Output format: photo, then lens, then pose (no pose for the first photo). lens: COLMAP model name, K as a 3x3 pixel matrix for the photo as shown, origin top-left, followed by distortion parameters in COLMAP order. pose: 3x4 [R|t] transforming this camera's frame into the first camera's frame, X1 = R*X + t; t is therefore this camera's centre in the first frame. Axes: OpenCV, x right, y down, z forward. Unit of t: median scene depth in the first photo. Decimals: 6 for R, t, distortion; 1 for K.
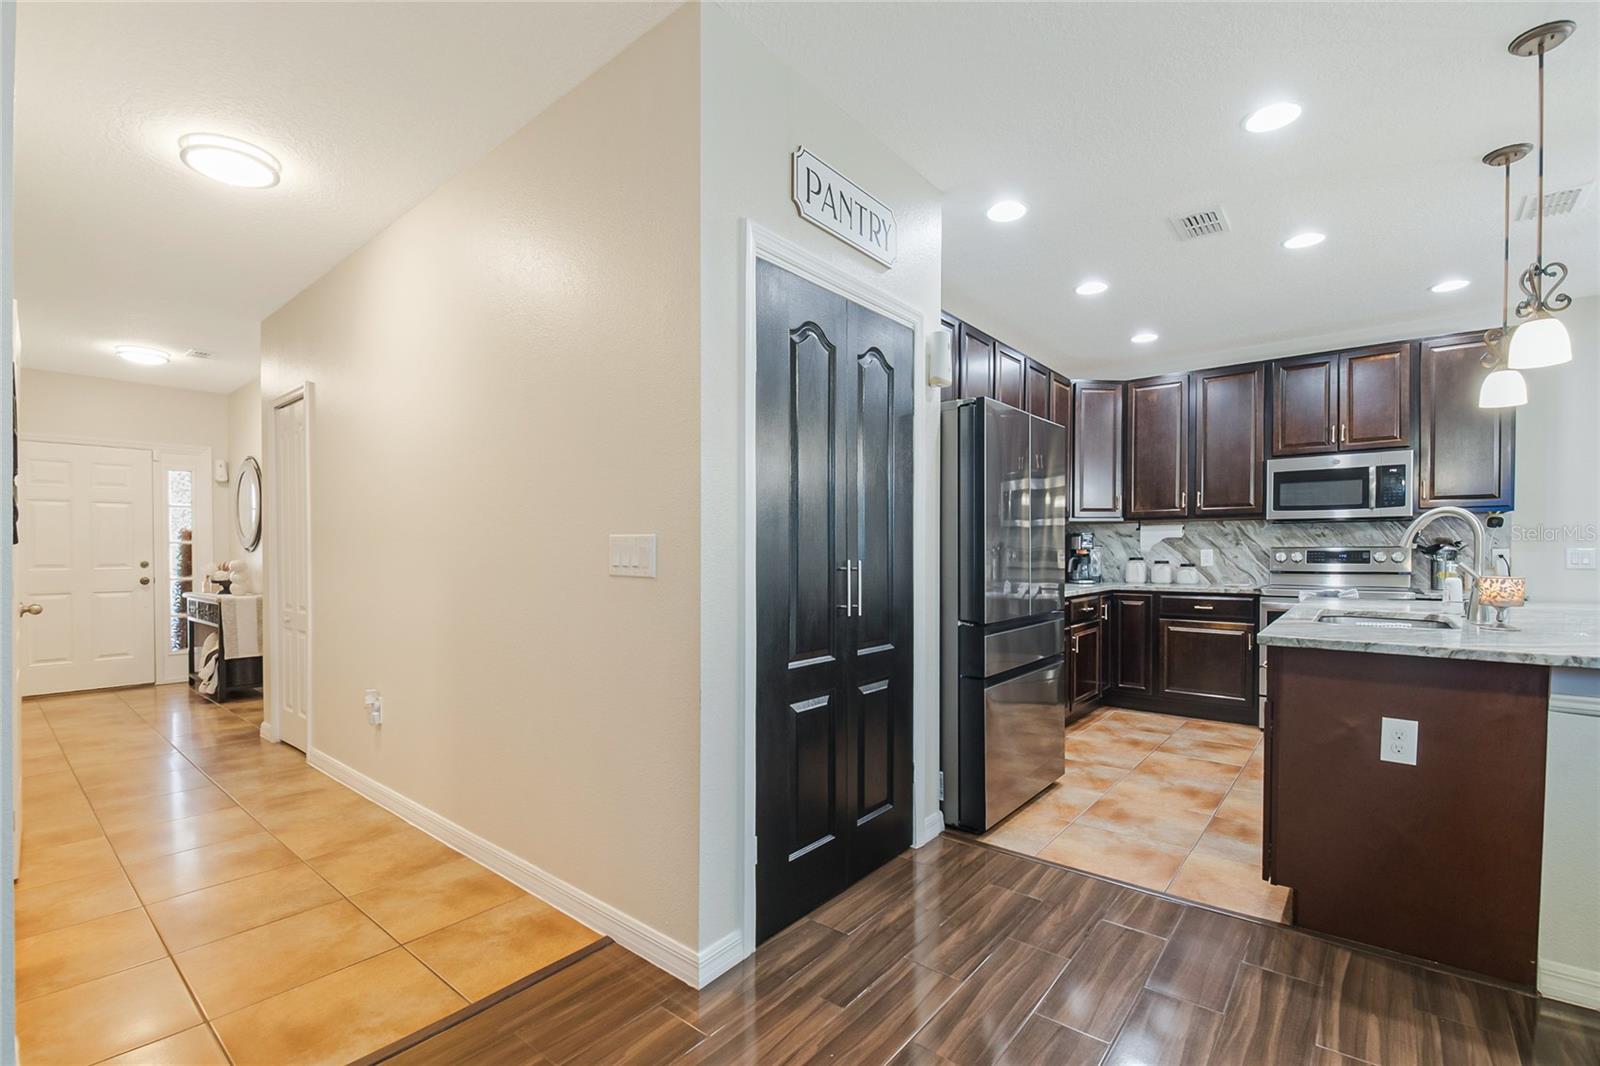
lens RADIAL K [[702.3, 0, 807.1], [0, 702.3, 566.9], [0, 0, 1]] dist [0.003171, -0.014531]
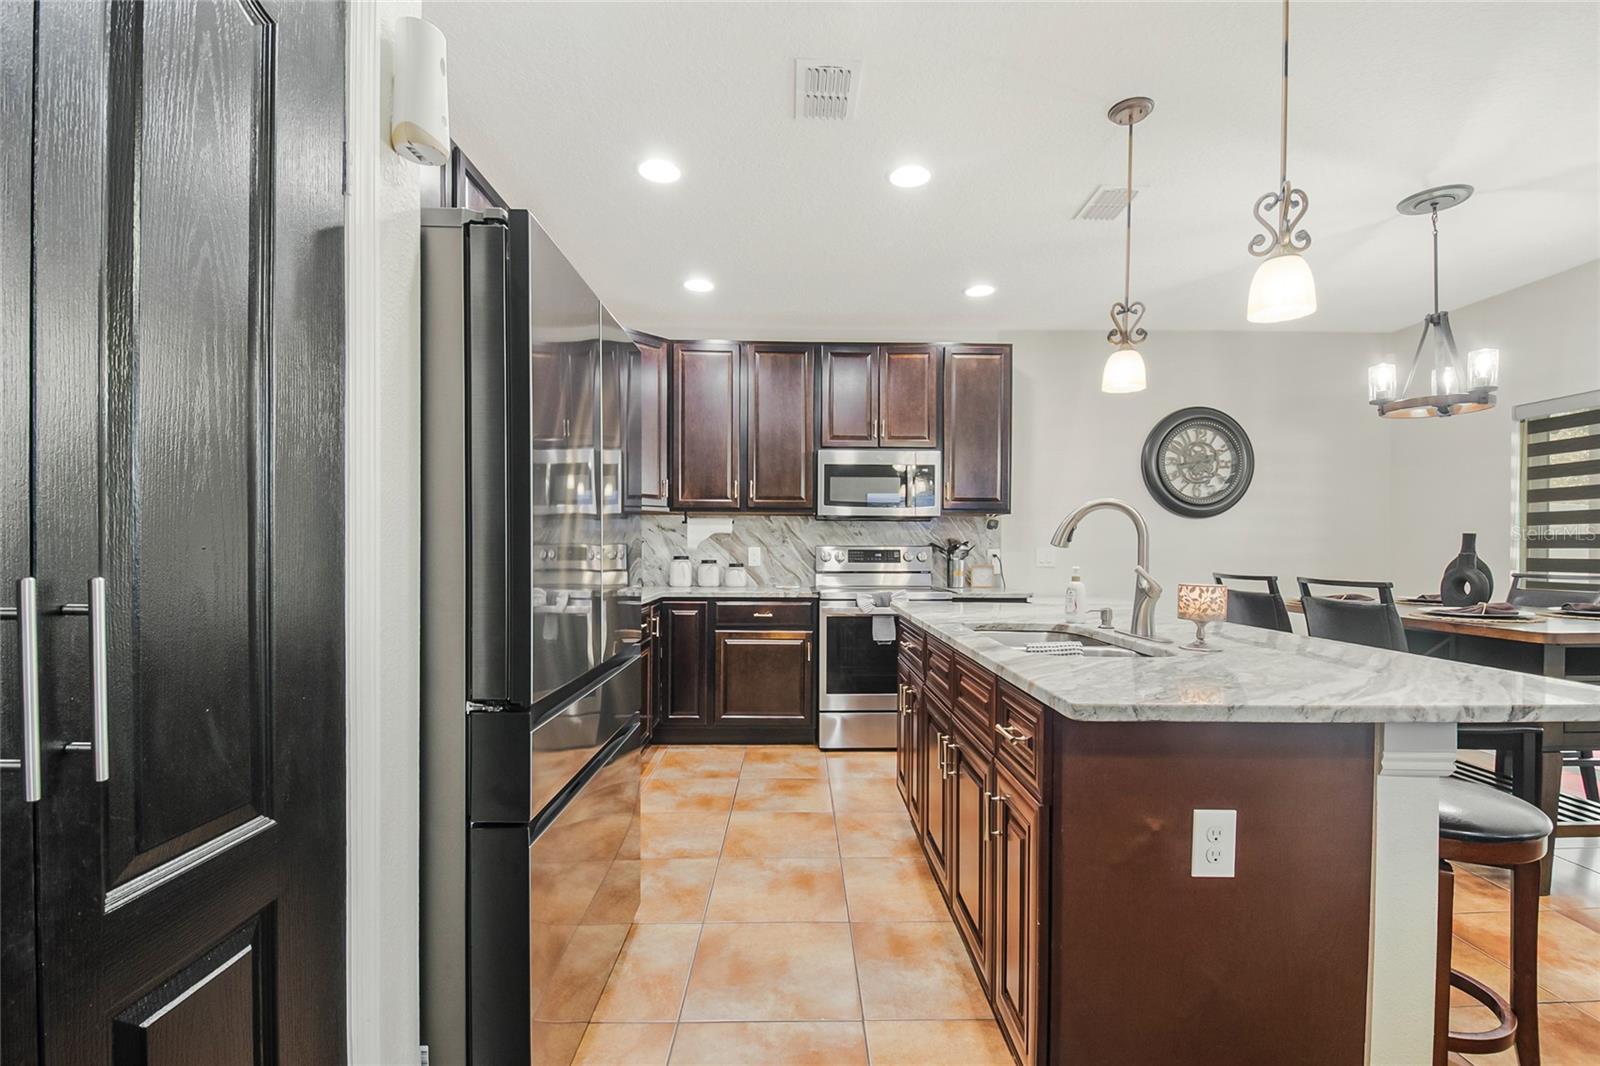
lens RADIAL K [[702.3, 0, 808.0], [0, 702.3, 554.6], [0, 0, 1]] dist [0.002796, -0.000305]
pose [[0.764738, 0.002323, 0.644337, 0.056123], [0.005917, 0.999926, -0.010627, -0.006444], [-0.644314, 0.011939, 0.764668, 0.309765]]
